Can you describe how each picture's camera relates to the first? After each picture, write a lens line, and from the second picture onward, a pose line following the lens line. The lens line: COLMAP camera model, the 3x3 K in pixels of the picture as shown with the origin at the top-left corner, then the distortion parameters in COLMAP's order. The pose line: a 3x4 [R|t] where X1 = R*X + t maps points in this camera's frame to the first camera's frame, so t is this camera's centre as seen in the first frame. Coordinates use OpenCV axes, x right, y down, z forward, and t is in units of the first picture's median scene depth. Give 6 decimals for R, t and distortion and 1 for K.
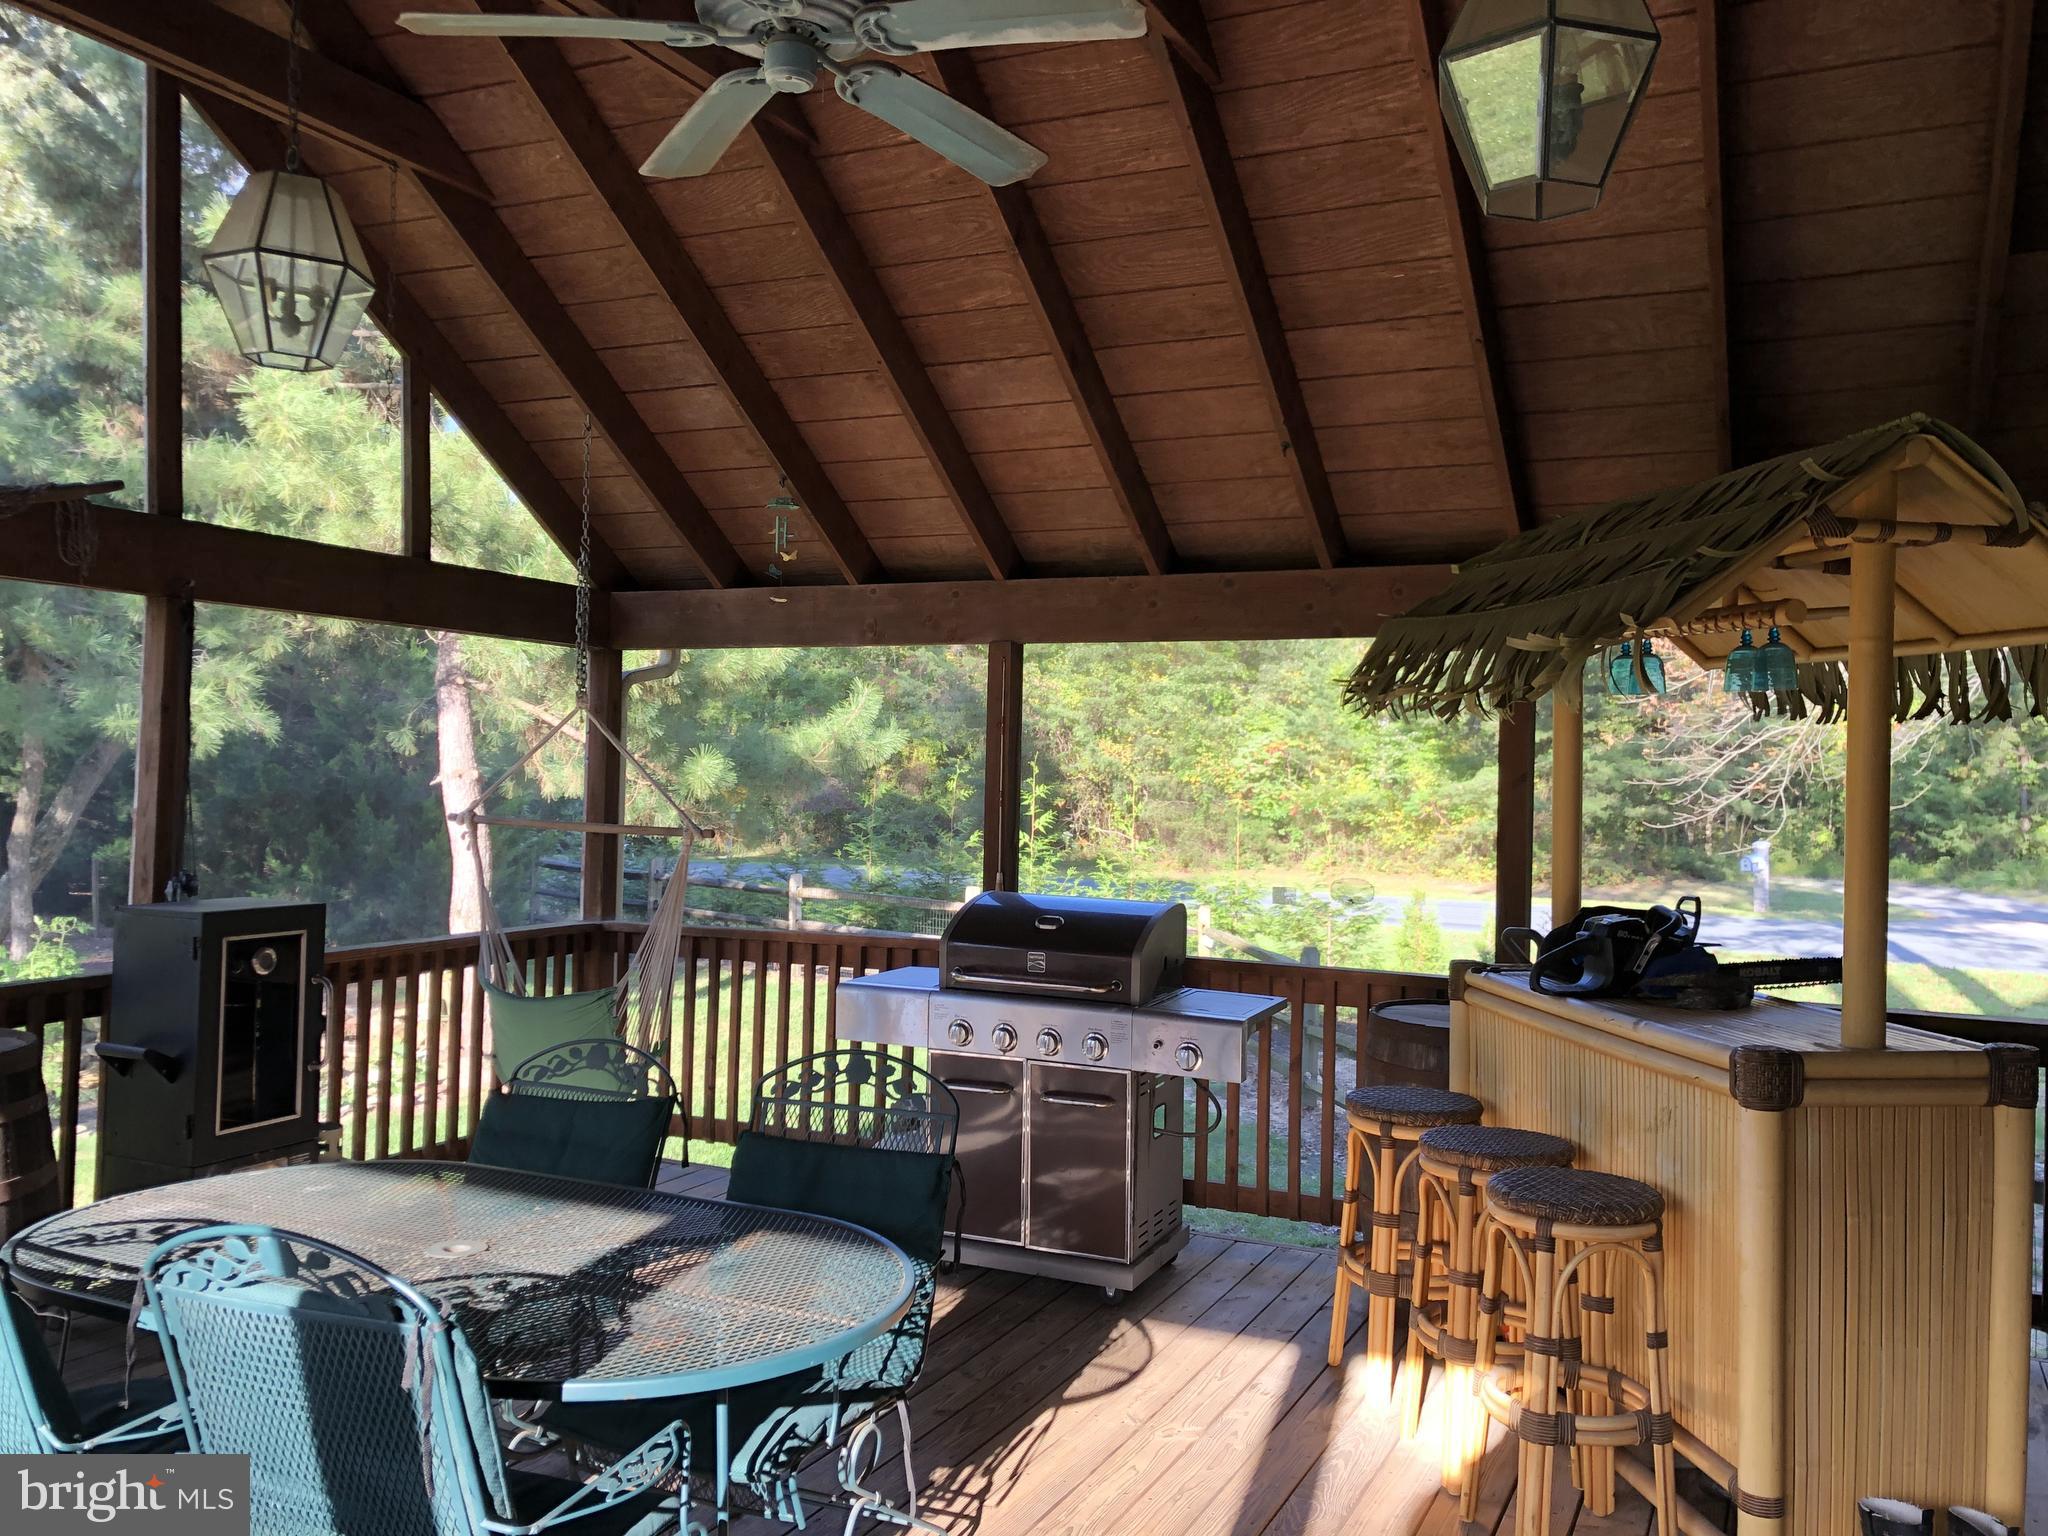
lens RADIAL K [[1639.8, 0, 1017.1], [0, 1639.8, 759.5], [0, 0, 1]] dist [-0.005208, -0.009699]
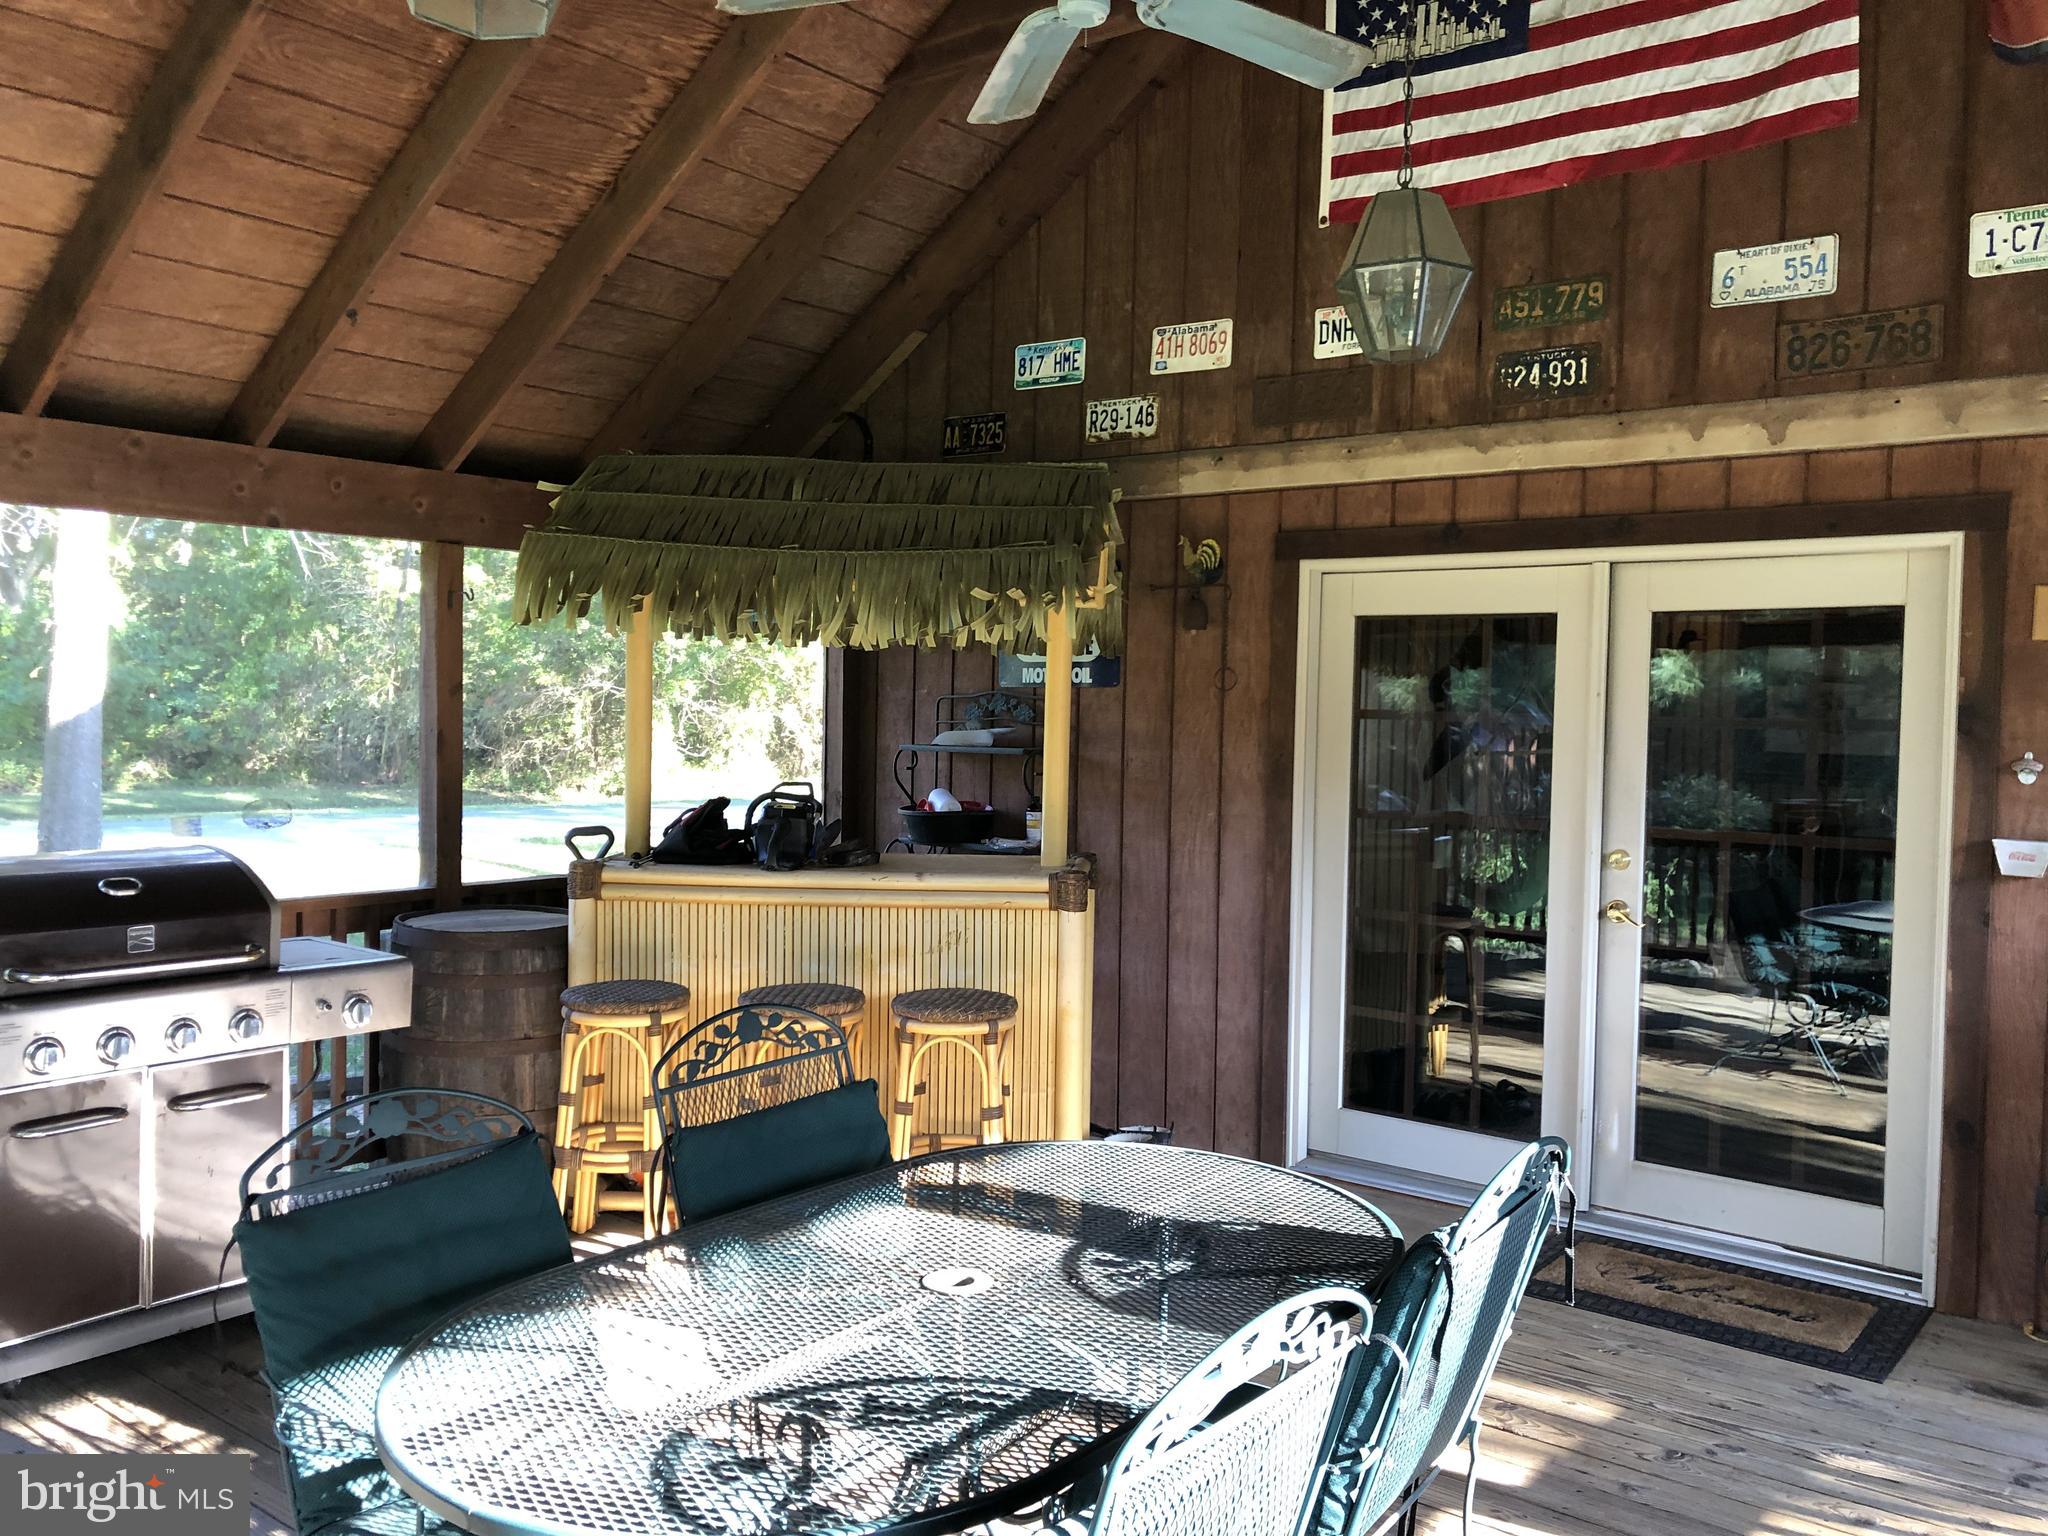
lens RADIAL K [[1639.8, 0, 1017.1], [0, 1639.8, 759.5], [0, 0, 1]] dist [-0.005208, -0.009699]
pose [[0.219674, -0.056499, 0.973936, -0.994752], [-0.019800, 0.997858, 0.062353, -0.023341], [-0.975372, -0.032981, 0.218085, 0.684913]]
